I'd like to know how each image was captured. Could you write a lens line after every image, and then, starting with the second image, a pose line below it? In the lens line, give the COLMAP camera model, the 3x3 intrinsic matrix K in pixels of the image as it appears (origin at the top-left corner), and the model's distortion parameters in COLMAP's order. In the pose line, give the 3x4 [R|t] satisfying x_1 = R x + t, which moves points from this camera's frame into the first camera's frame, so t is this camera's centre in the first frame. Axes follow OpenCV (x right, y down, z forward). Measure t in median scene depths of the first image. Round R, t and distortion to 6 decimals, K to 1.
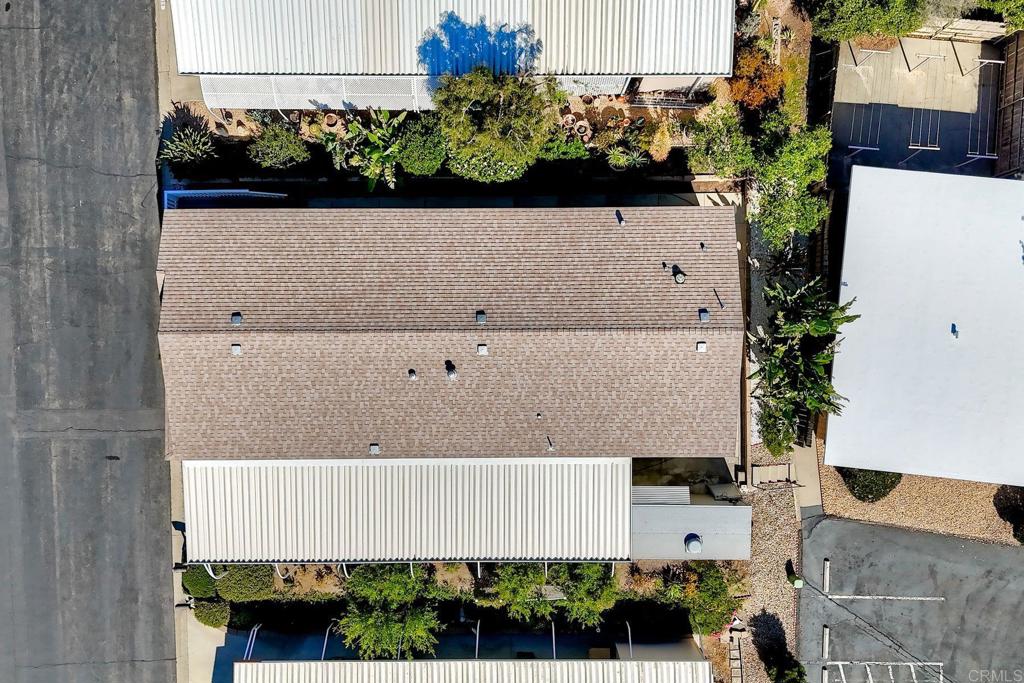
lens RADIAL K [[917.6, 0, 509.2], [0, 917.6, 341.3], [0, 0, 1]] dist [0.099814, -0.138031]
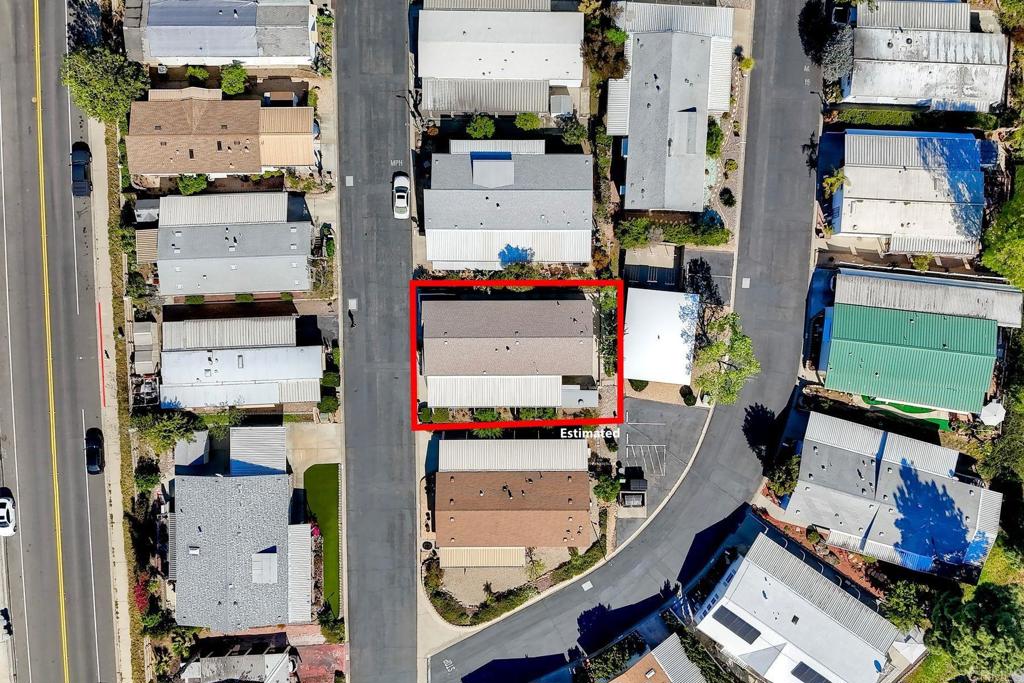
lens RADIAL K [[917.6, 0, 509.2], [0, 917.6, 341.3], [0, 0, 1]] dist [0.099814, -0.138031]
pose [[0.999999, 0.001539, 0.000179, -0.053837], [-0.001541, 0.999965, 0.008258, -0.023343], [-0.000166, -0.008258, 0.999966, -2.151728]]
